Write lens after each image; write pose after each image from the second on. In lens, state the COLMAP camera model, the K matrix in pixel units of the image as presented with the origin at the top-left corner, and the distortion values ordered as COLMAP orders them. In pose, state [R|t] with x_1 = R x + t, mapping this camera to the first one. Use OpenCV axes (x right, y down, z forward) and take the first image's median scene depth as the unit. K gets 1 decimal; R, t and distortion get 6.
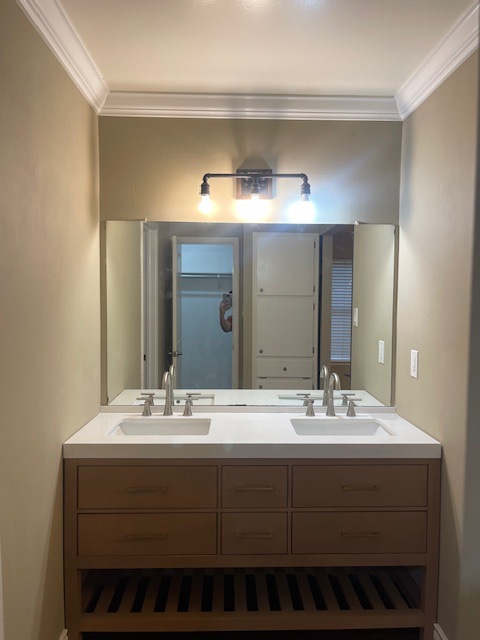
lens RADIAL K [[496.6, 0, 240.6], [0, 496.6, 328.5], [0, 0, 1]] dist [0.028700, 0.002259]
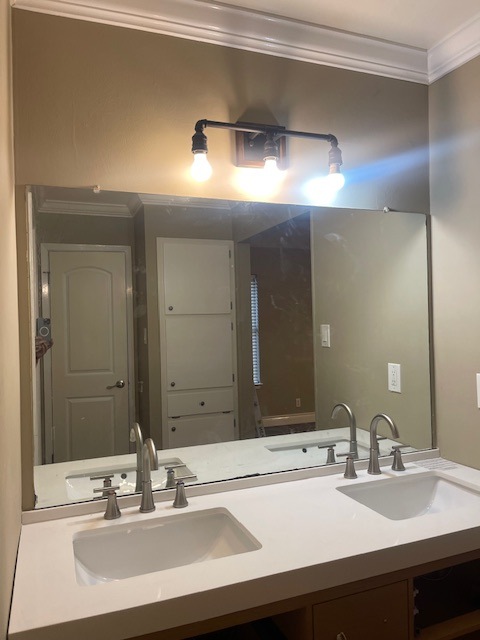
lens RADIAL K [[495.9, 0, 240.0], [0, 495.9, 320.0], [0, 0, 1]] dist [0.000643, 0.001822]
pose [[0.940578, -0.032748, 0.337994, -0.236966], [0.054069, 0.997084, -0.053859, -0.016698], [-0.335245, 0.068934, 0.939606, 0.387421]]
